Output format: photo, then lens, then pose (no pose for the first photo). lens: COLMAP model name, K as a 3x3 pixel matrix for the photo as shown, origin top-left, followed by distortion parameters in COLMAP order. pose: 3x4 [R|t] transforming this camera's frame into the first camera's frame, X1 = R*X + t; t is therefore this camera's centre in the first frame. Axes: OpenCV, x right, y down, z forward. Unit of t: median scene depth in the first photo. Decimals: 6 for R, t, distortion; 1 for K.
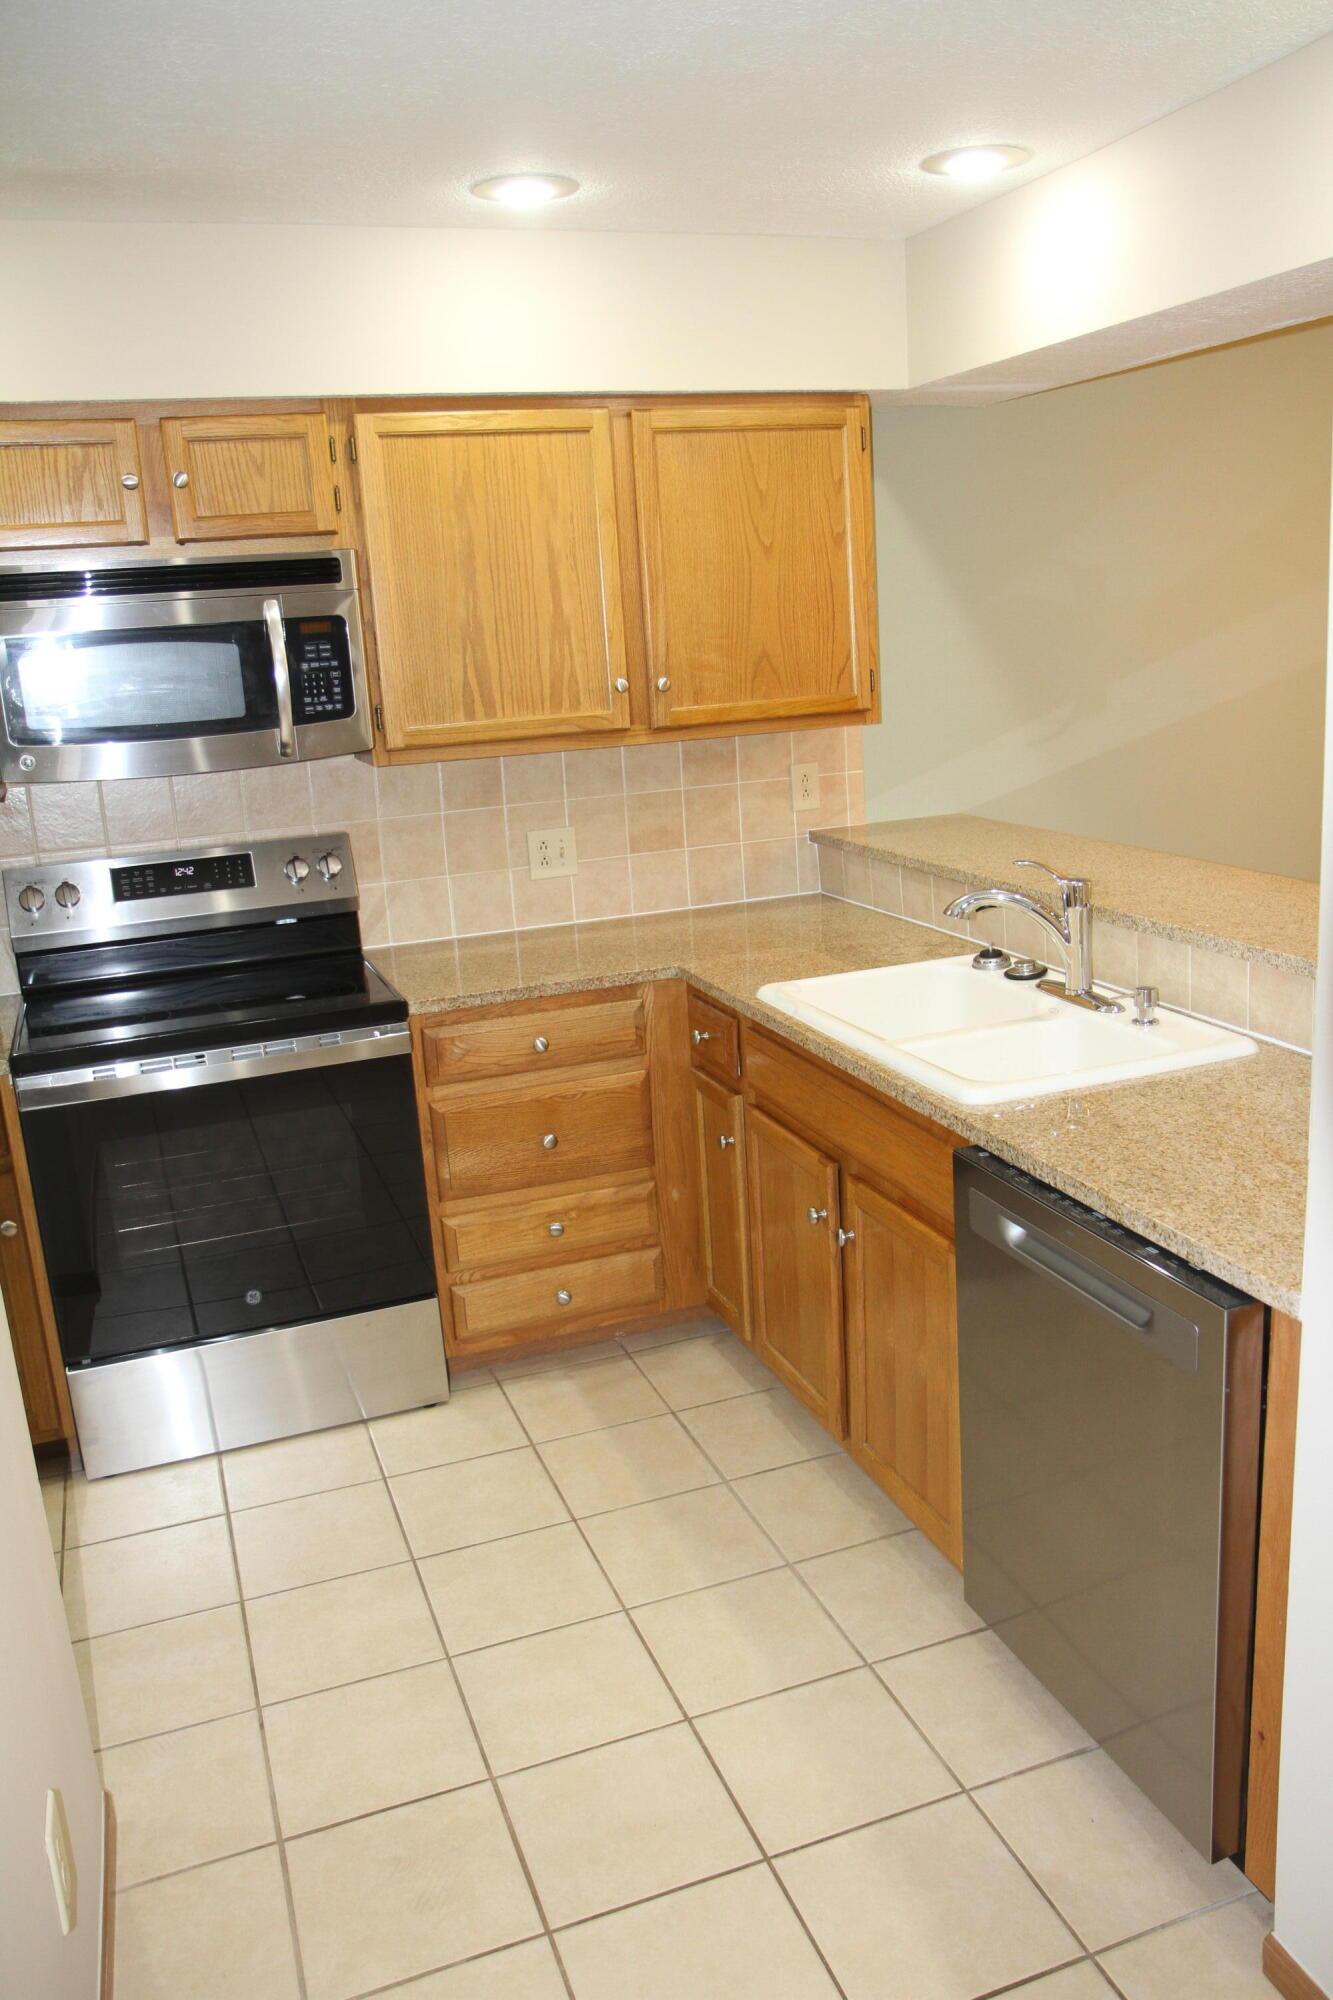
lens RADIAL K [[1581.0, 0, 706.6], [0, 1581.0, 1002.3], [0, 0, 1]] dist [-0.090254, 0.072183]
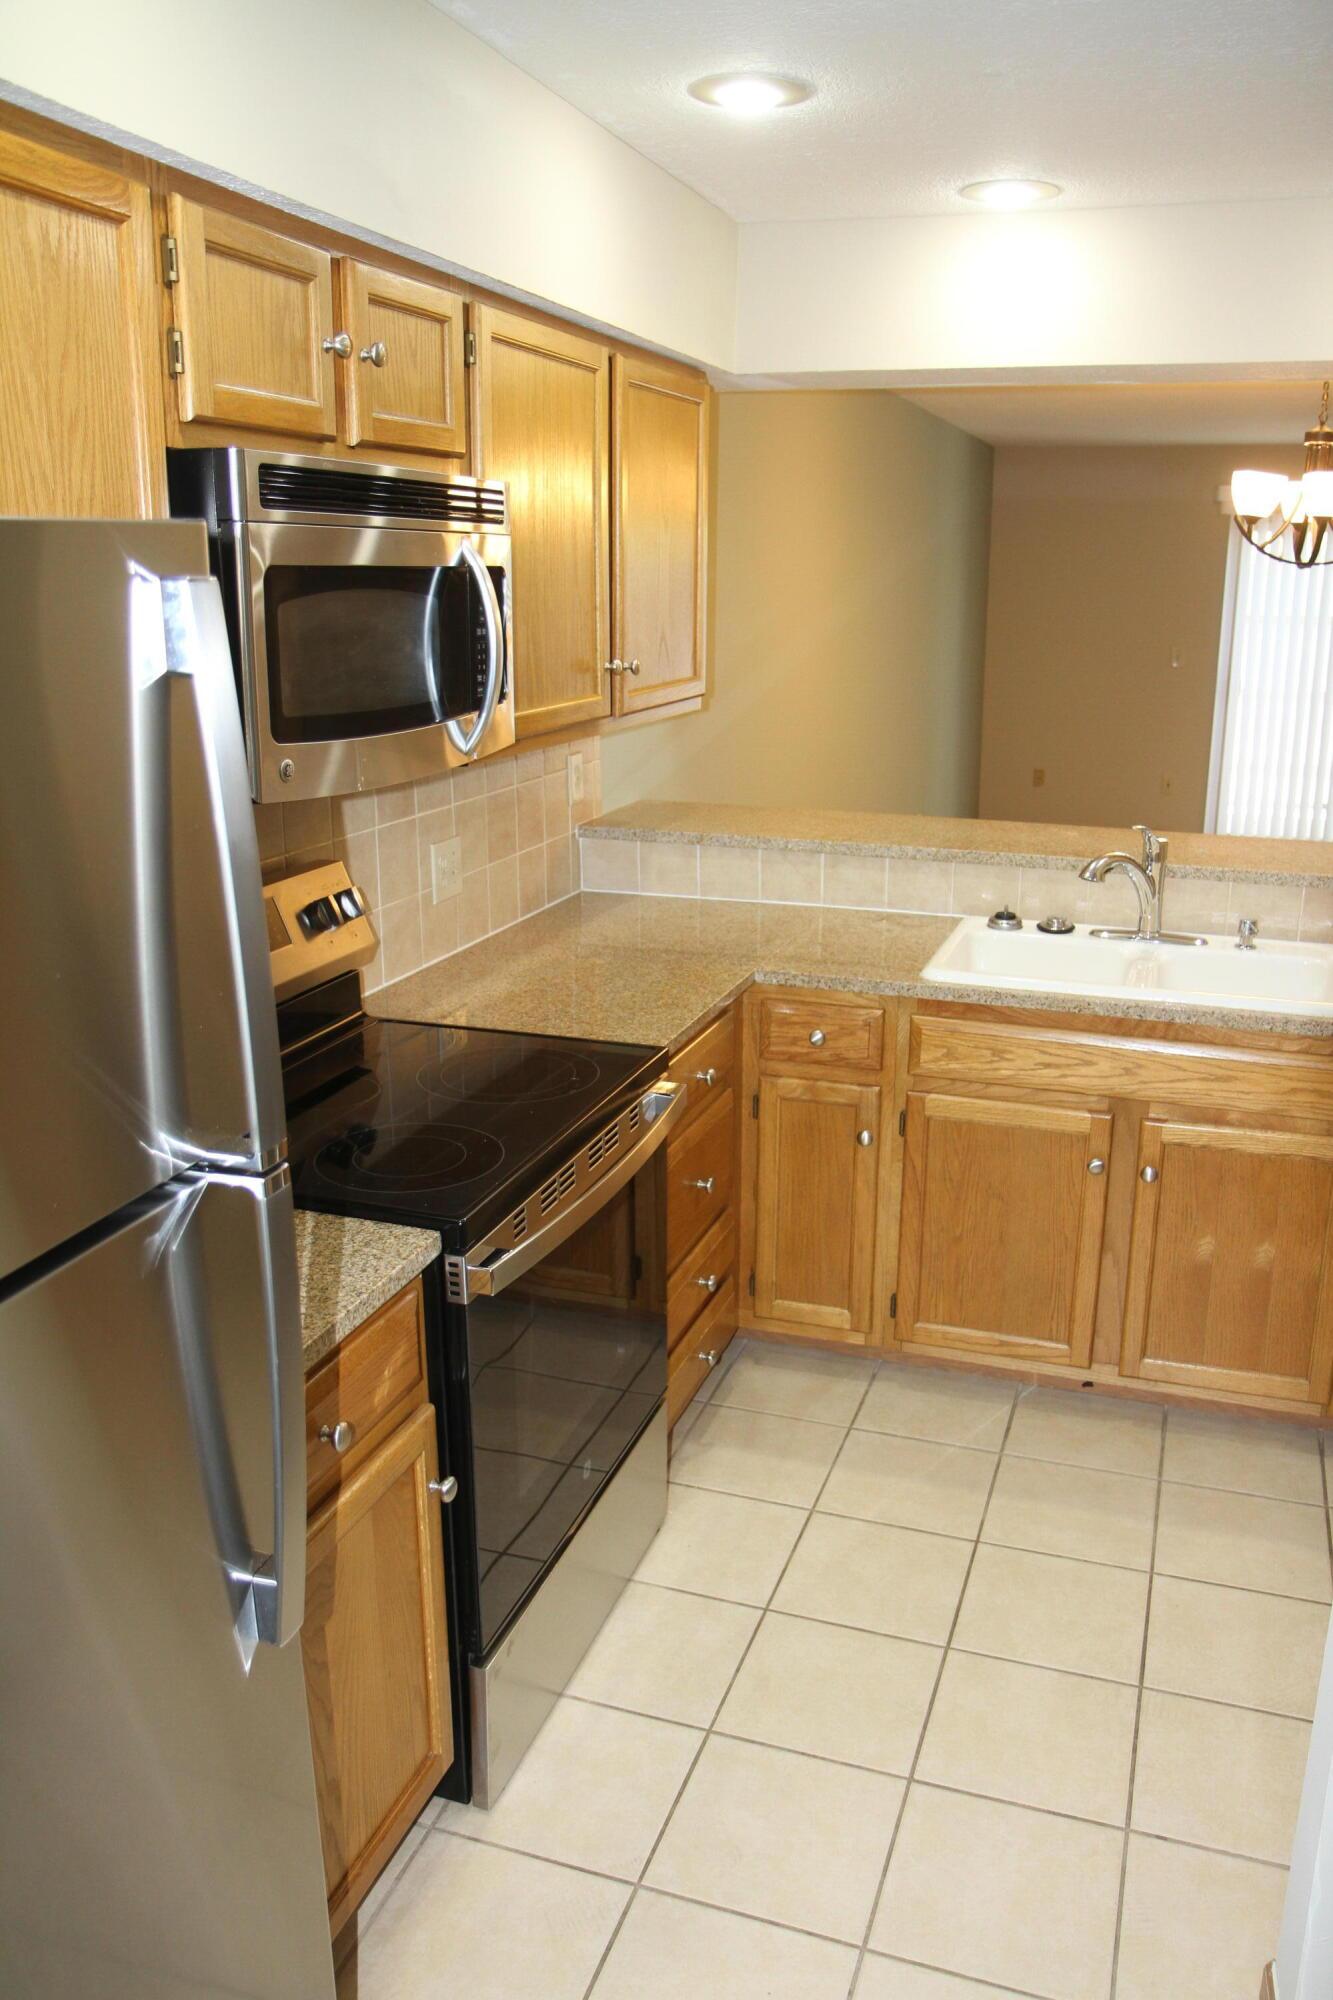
lens RADIAL K [[1581.0, 0, 706.6], [0, 1581.0, 1002.3], [0, 0, 1]] dist [-0.090254, 0.072183]
pose [[0.625696, -0.145952, 0.766291, -0.903198], [0.141550, 0.987275, 0.072462, -0.090244], [-0.767117, 0.063129, 0.638394, 0.515696]]
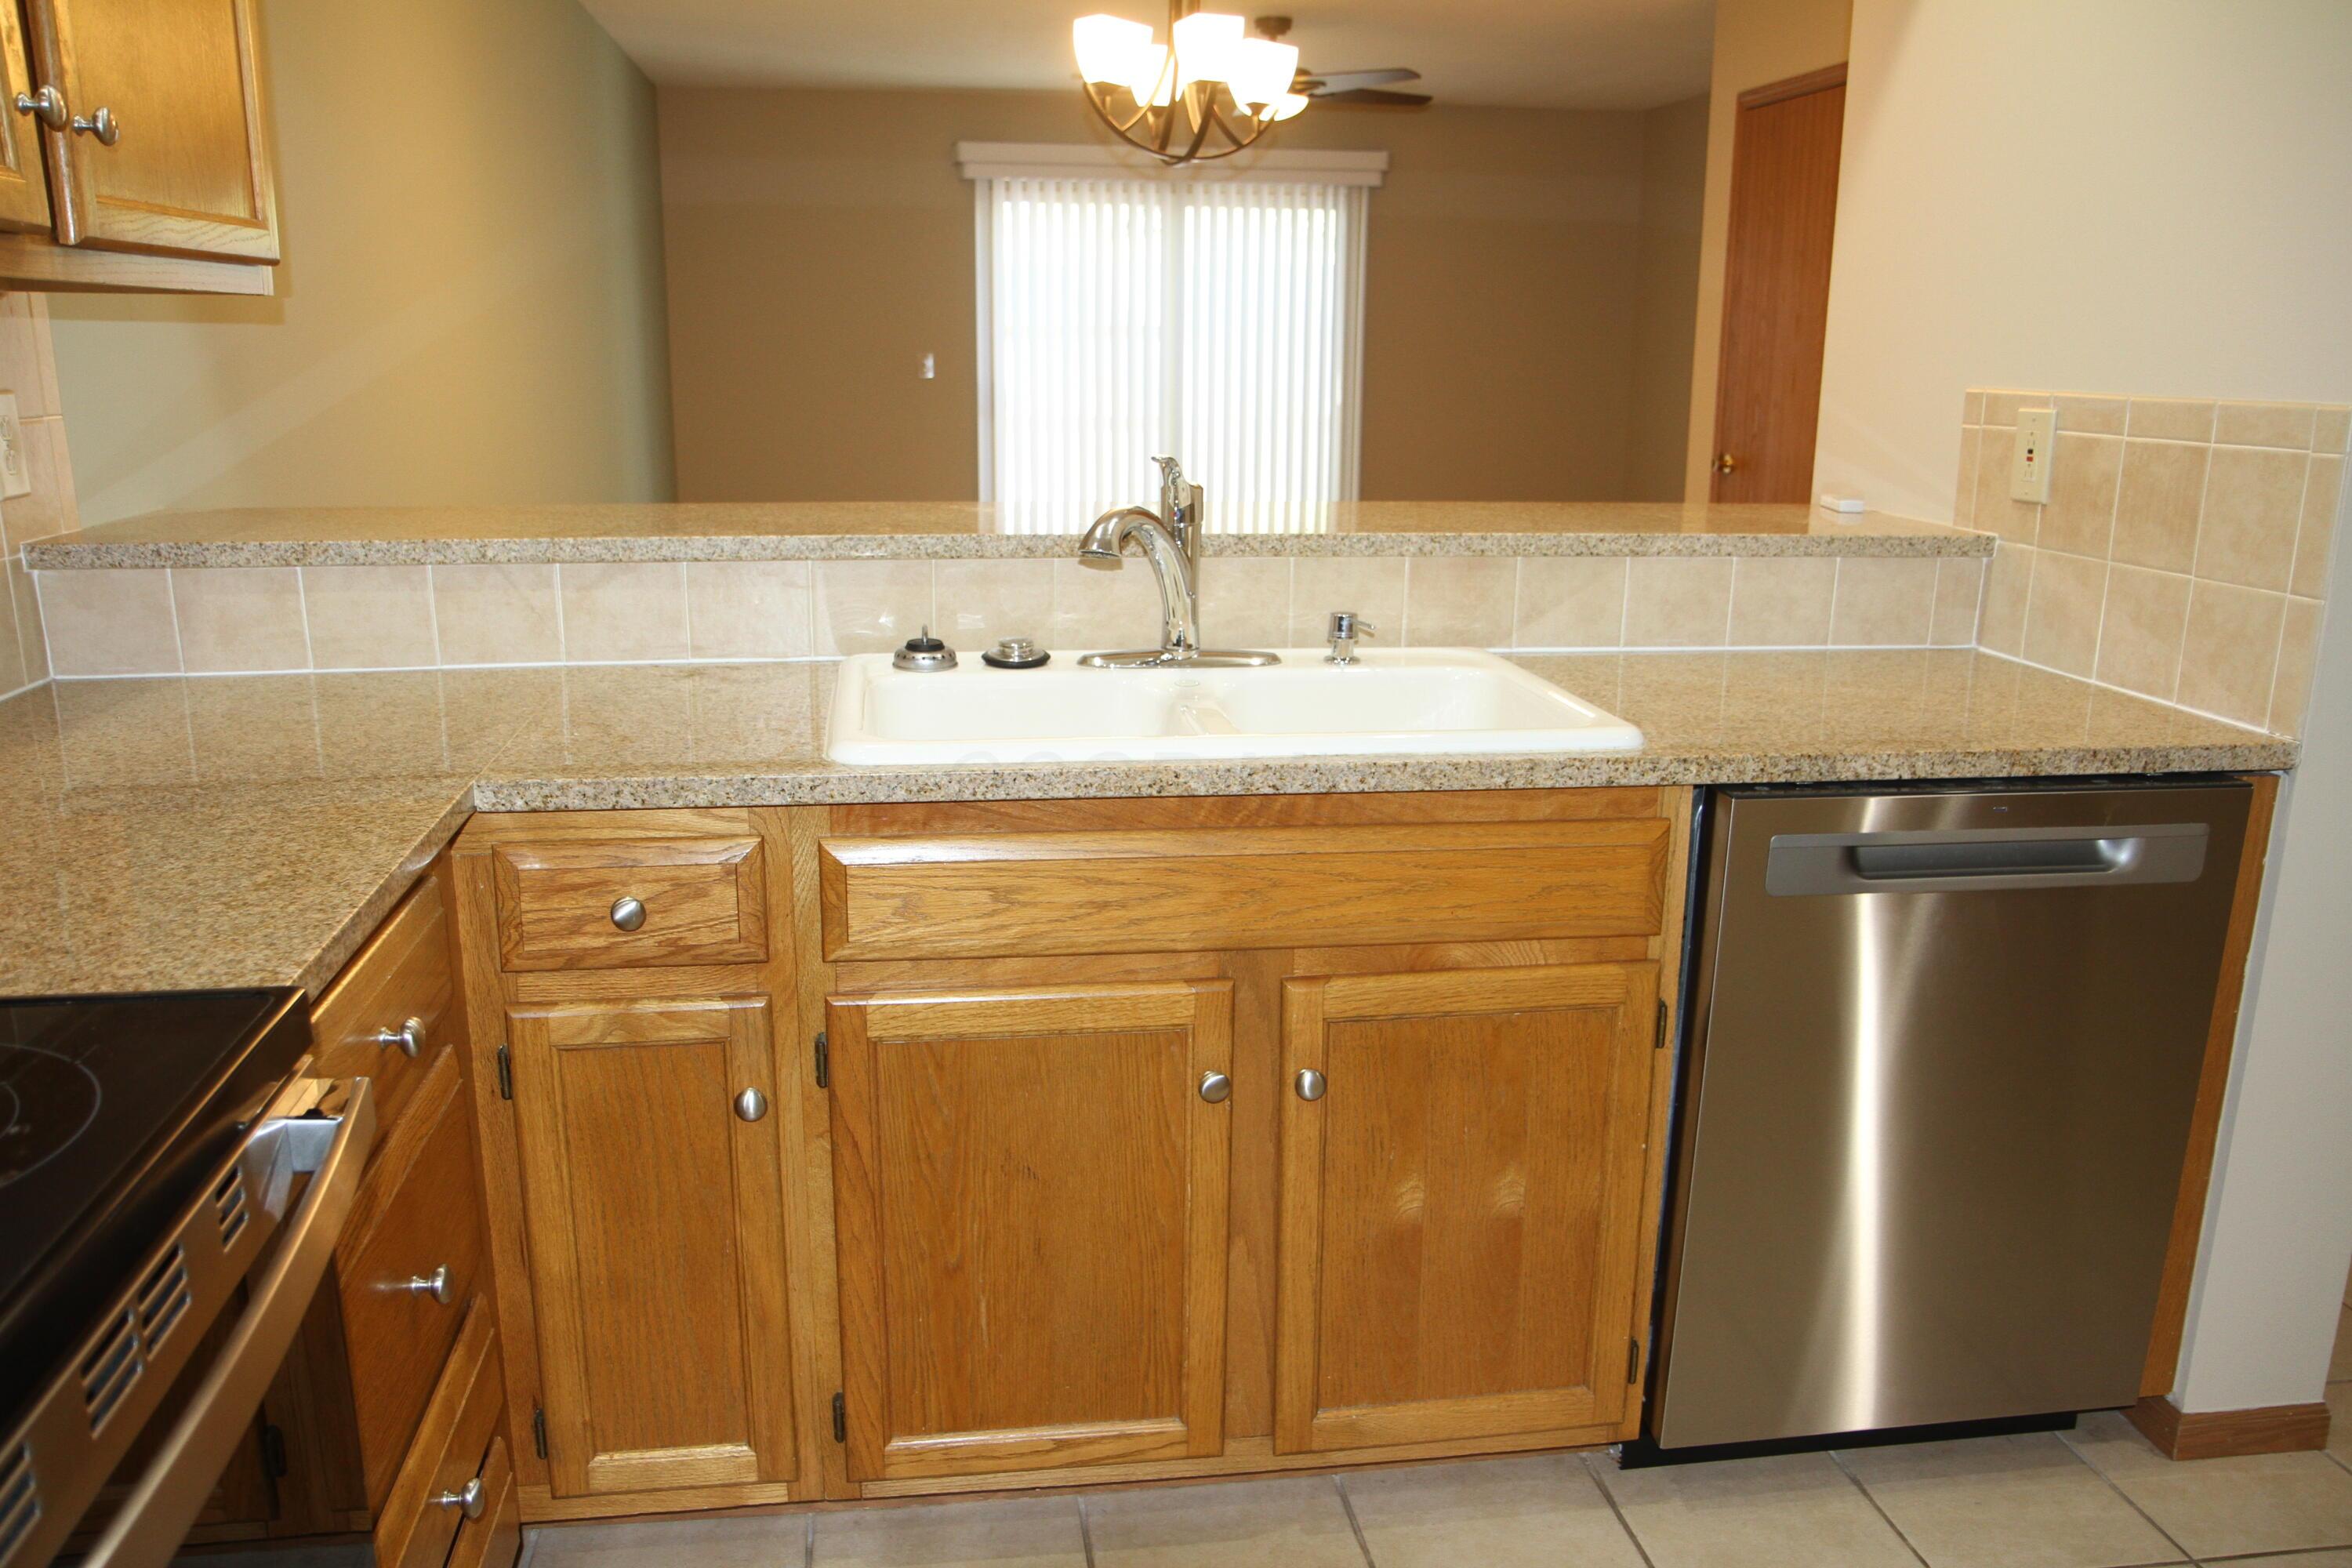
lens RADIAL K [[1859.2, 0, 1172.1], [0, 1859.2, 826.7], [0, 0, 1]] dist [-0.090254, 0.072183]
pose [[0.215911, -0.190954, 0.957559, -0.550060], [0.212397, 0.966392, 0.144825, -0.051946], [-0.953032, 0.172114, 0.249212, 0.836110]]
